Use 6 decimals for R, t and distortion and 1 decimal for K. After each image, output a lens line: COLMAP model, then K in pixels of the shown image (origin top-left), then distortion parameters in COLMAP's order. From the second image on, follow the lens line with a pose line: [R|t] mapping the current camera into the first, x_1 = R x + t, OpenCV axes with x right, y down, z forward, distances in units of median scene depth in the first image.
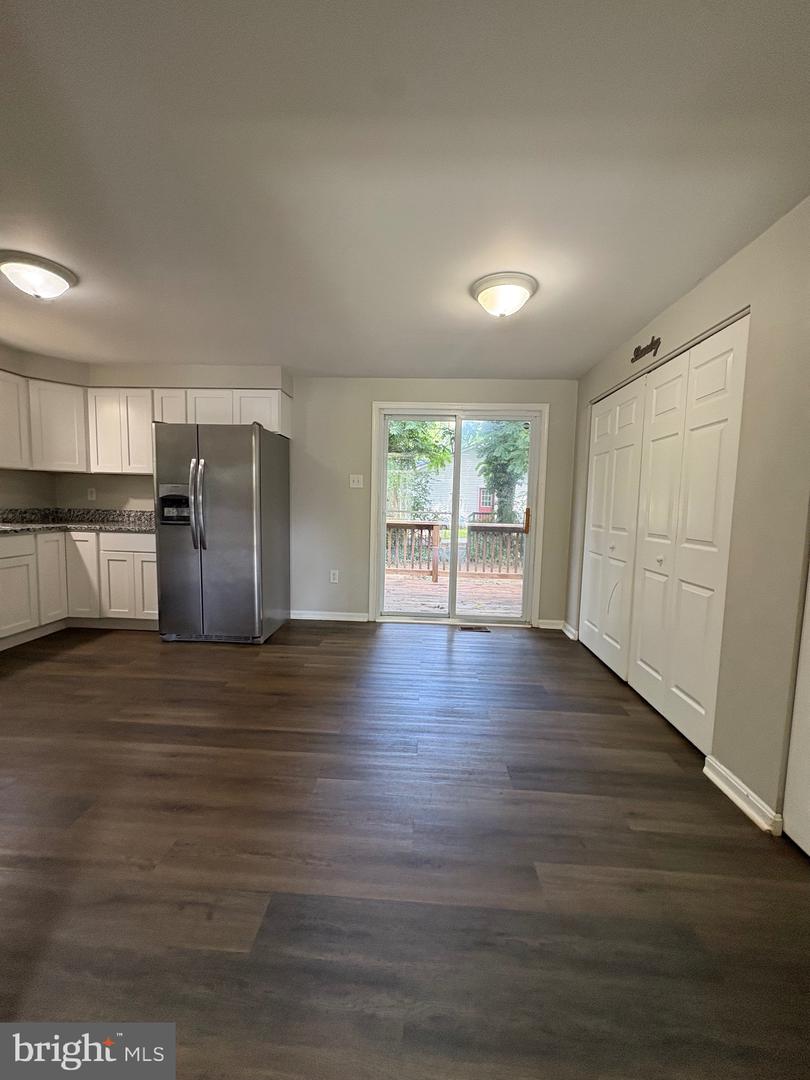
lens RADIAL K [[429.6, 0, 405.0], [0, 429.6, 540.0], [0, 0, 1]] dist [-0.000321, 0.000513]
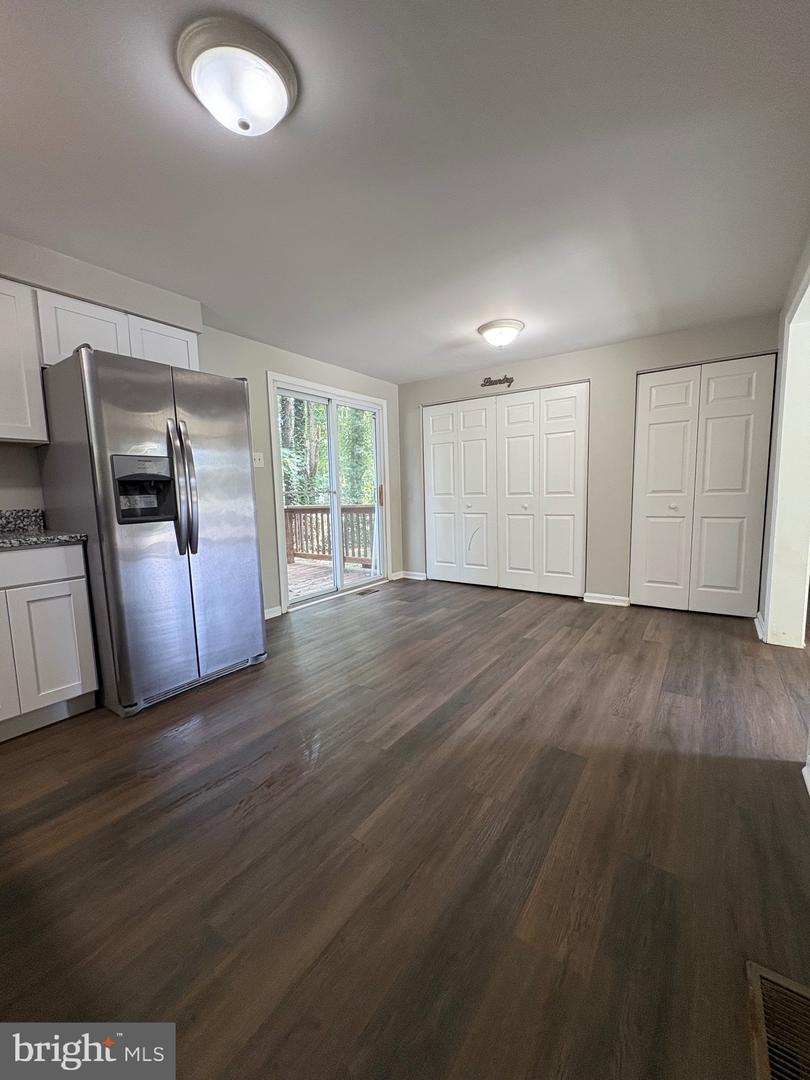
lens RADIAL K [[429.6, 0, 405.0], [0, 429.6, 540.0], [0, 0, 1]] dist [-0.000321, 0.000513]
pose [[0.533096, -0.135293, 0.835168, -0.811468], [0.114164, 0.989607, 0.087439, -0.019980], [-0.838317, 0.048733, 0.543001, 0.325043]]
